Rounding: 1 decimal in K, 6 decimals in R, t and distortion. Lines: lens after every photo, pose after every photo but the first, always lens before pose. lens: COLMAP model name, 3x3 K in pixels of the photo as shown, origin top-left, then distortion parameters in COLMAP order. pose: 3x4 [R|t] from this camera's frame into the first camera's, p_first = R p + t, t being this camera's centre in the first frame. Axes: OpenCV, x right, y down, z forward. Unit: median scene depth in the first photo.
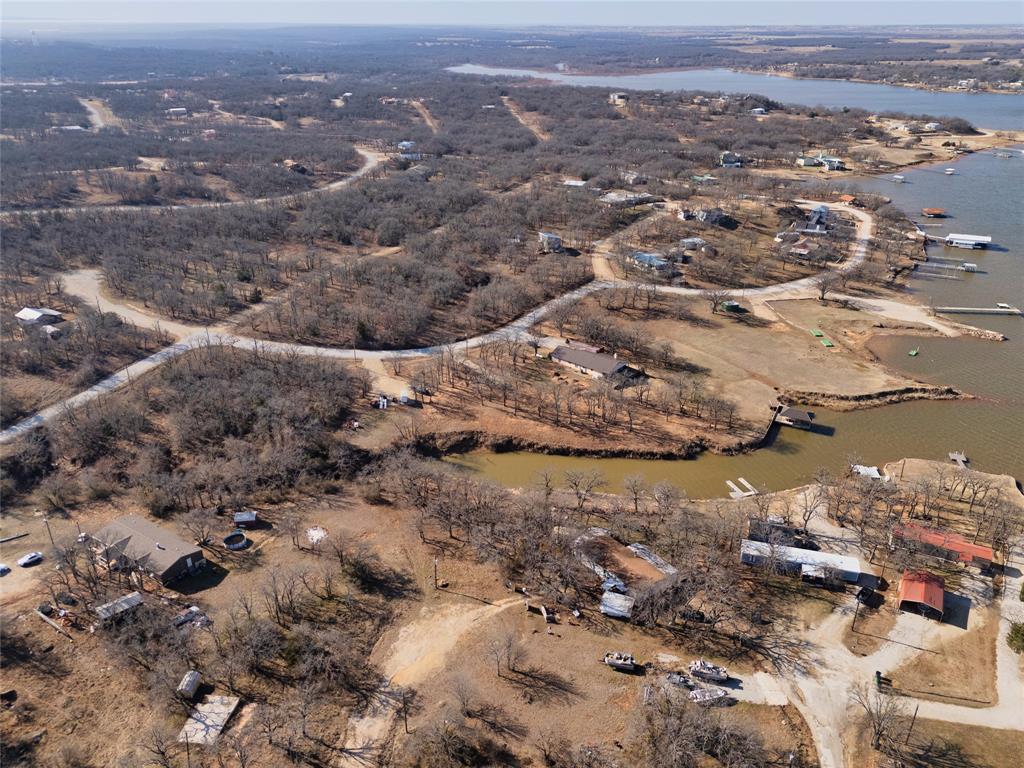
lens RADIAL K [[746.7, 0, 512.0], [0, 746.7, 384.0], [0, 0, 1]] dist [0.074256, -0.073670]
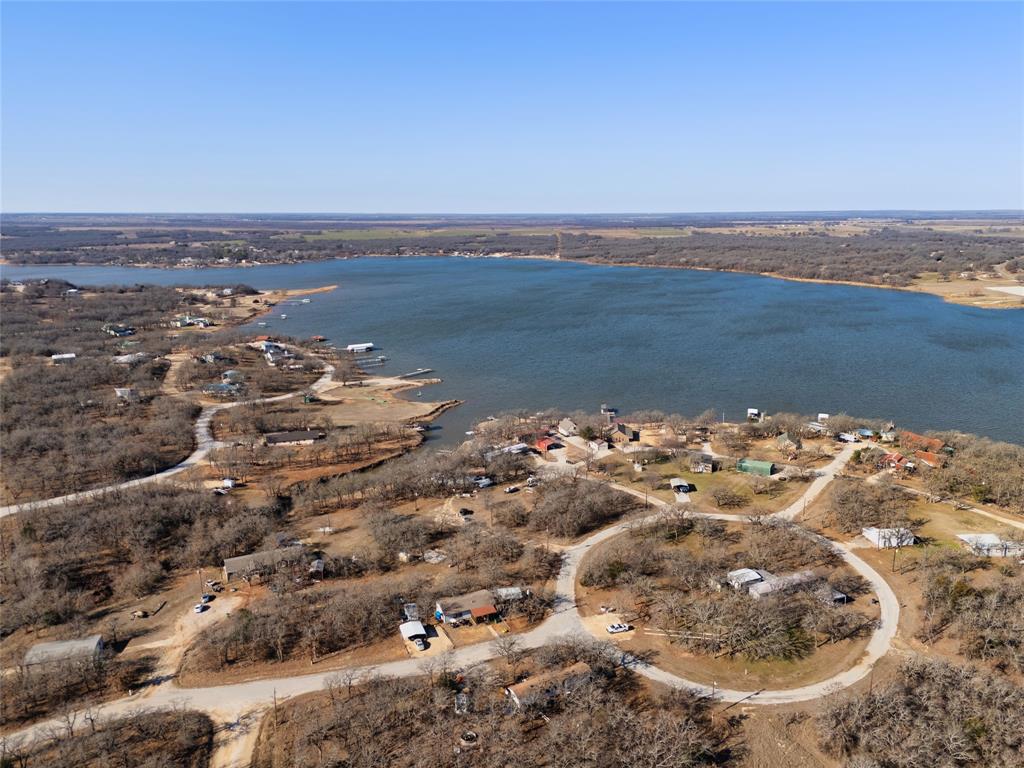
lens RADIAL K [[740.4, 0, 532.0], [0, 740.4, 385.0], [0, 0, 1]] dist [0.072759, -0.055710]
pose [[0.521916, -0.195868, 0.830204, -0.637029], [0.370116, 0.928887, -0.013527, 0.049087], [-0.768516, 0.314331, 0.557295, -0.158758]]
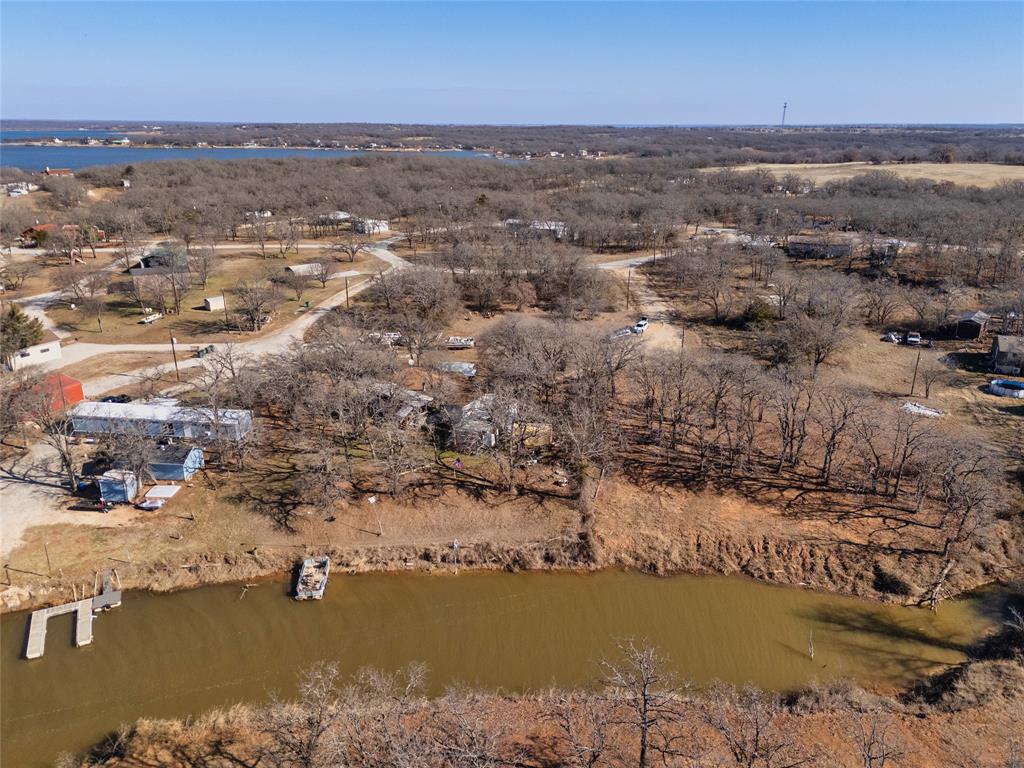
lens RADIAL K [[761.9, 0, 536.5], [0, 761.9, 382.0], [0, 0, 1]] dist [0.025152, -0.006859]
pose [[-0.987041, 0.045209, -0.153968, 0.077847], [-0.074272, 0.721822, 0.688082, -0.117987], [0.142245, 0.690600, -0.709110, 0.689404]]
